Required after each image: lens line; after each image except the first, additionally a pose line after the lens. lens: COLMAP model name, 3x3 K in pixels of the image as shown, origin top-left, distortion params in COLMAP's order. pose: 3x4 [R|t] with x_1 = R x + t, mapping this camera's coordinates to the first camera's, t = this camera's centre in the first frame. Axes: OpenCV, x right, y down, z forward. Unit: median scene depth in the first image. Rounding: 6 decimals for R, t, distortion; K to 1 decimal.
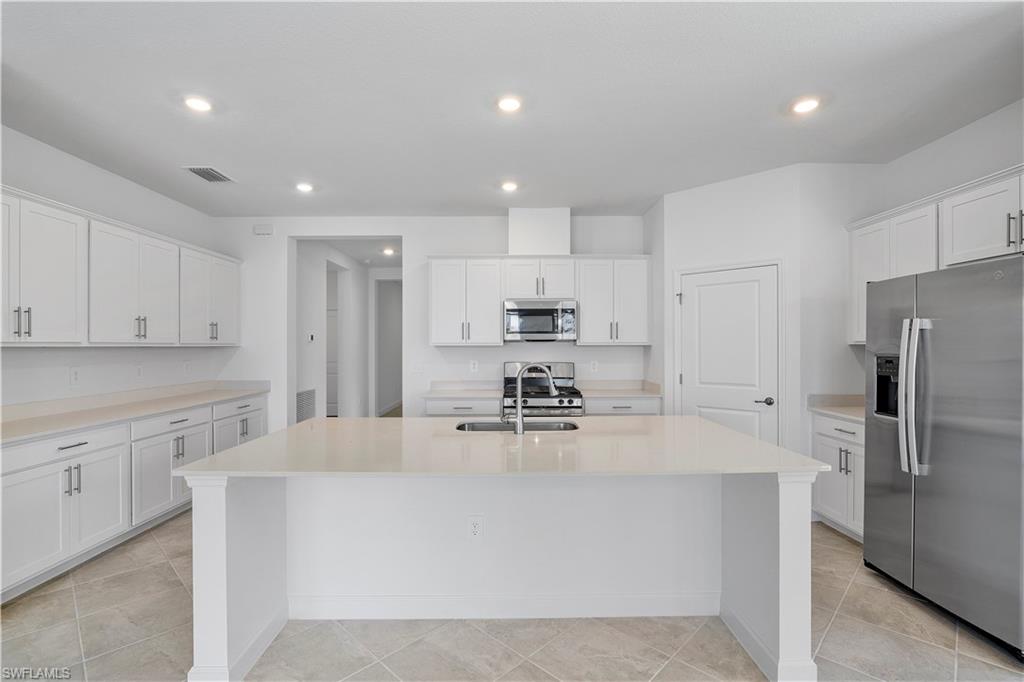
lens RADIAL K [[472.1, 0, 520.5], [0, 472.1, 341.7], [0, 0, 1]] dist [-0.016287, 0.004403]
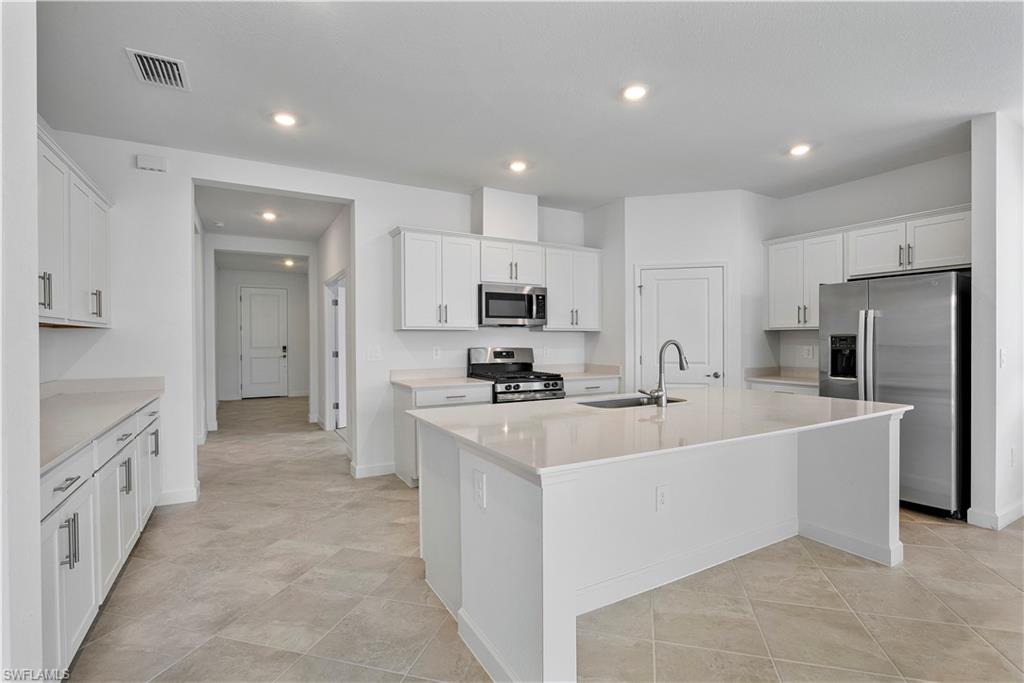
lens RADIAL K [[472.1, 0, 521.7], [0, 472.1, 341.2], [0, 0, 1]] dist [-0.016287, 0.004403]
pose [[0.873970, -0.000877, 0.485979, -0.457195], [-0.004974, 0.999930, 0.010749, 0.021212], [-0.485954, -0.011811, 0.873904, 0.128684]]
